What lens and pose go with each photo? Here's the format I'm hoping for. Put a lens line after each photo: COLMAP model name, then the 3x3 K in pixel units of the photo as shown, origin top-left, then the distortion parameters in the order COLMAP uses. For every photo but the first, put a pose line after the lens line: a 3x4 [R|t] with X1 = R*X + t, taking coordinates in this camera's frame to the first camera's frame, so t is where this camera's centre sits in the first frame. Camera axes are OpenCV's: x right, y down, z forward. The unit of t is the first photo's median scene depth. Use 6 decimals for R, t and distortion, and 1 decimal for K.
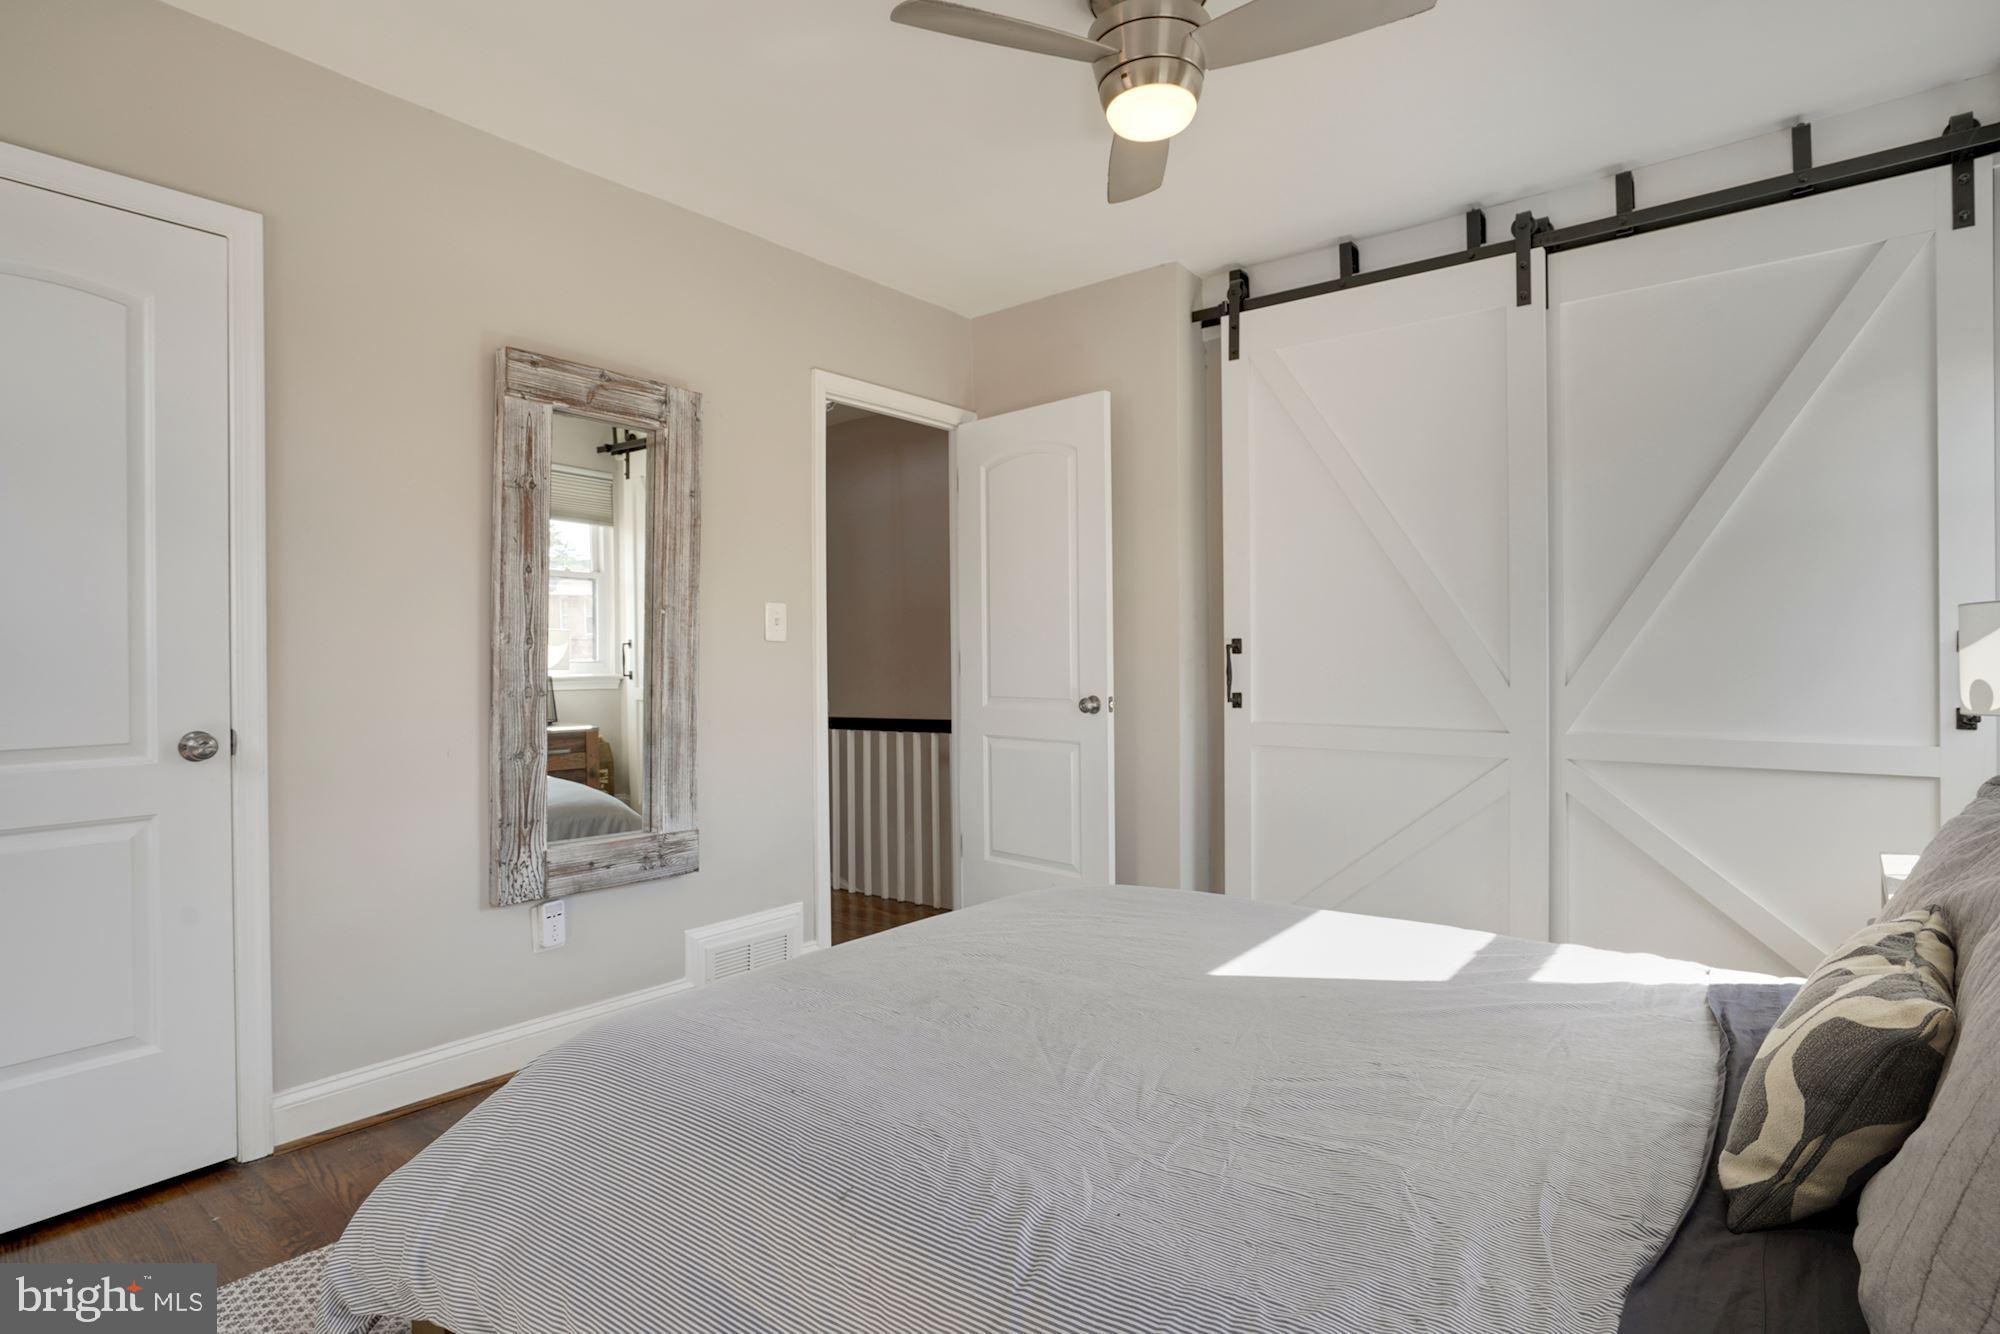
lens RADIAL K [[1016.1, 0, 1000.0], [0, 1016.1, 667.0], [0, 0, 1]] dist [-0.042407, 0.023594]
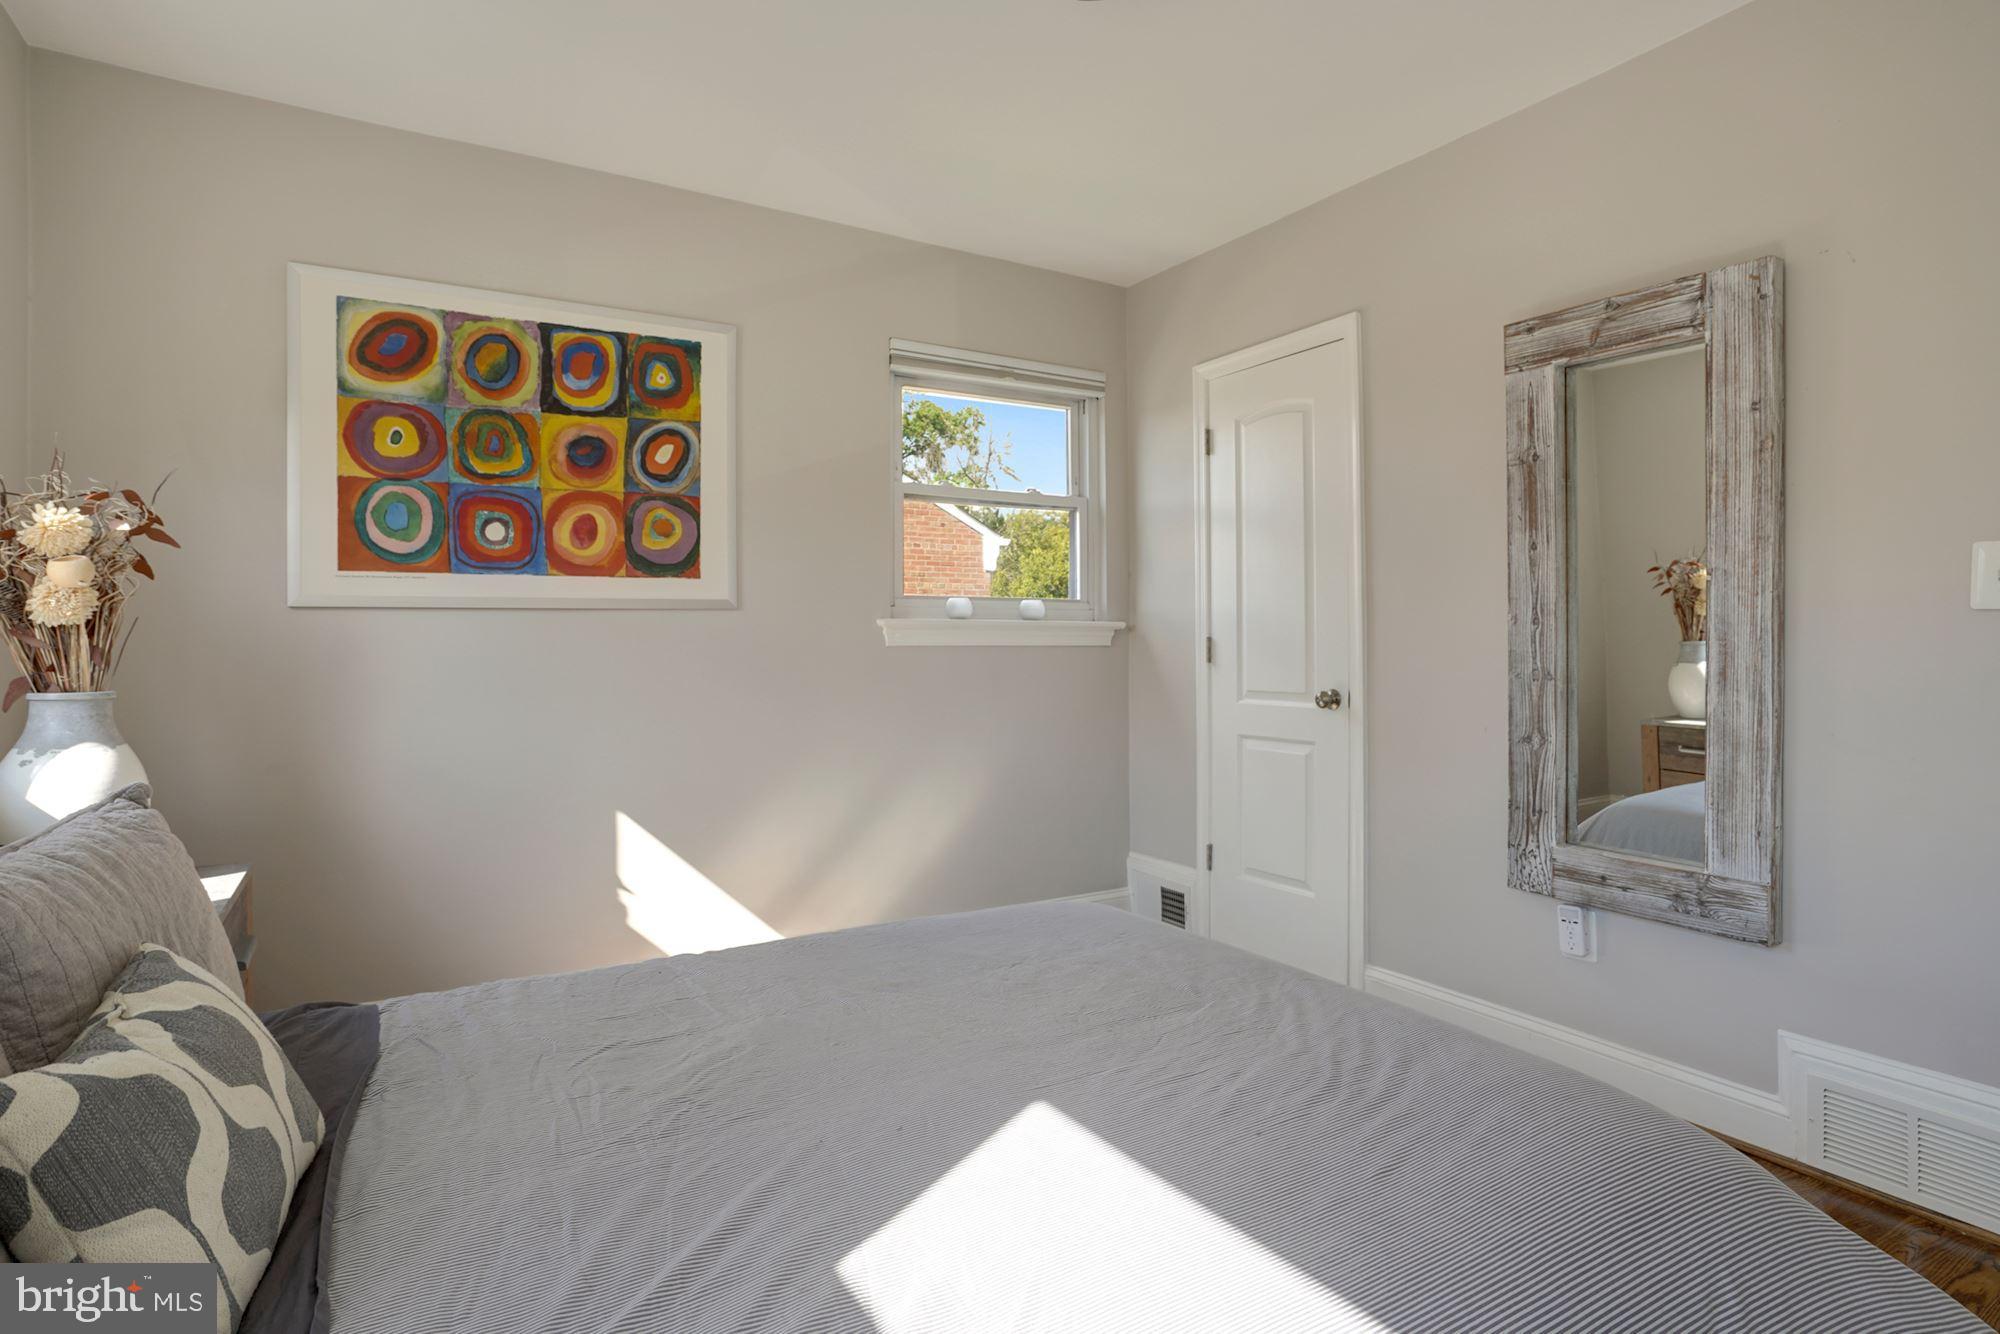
lens RADIAL K [[1016.1, 0, 1000.0], [0, 1016.1, 667.0], [0, 0, 1]] dist [-0.042407, 0.023594]
pose [[-0.334257, 0.025981, -0.942124, 0.599726], [-0.010195, 0.999462, 0.031180, -0.006966], [0.942427, 0.020027, -0.333813, 0.837620]]
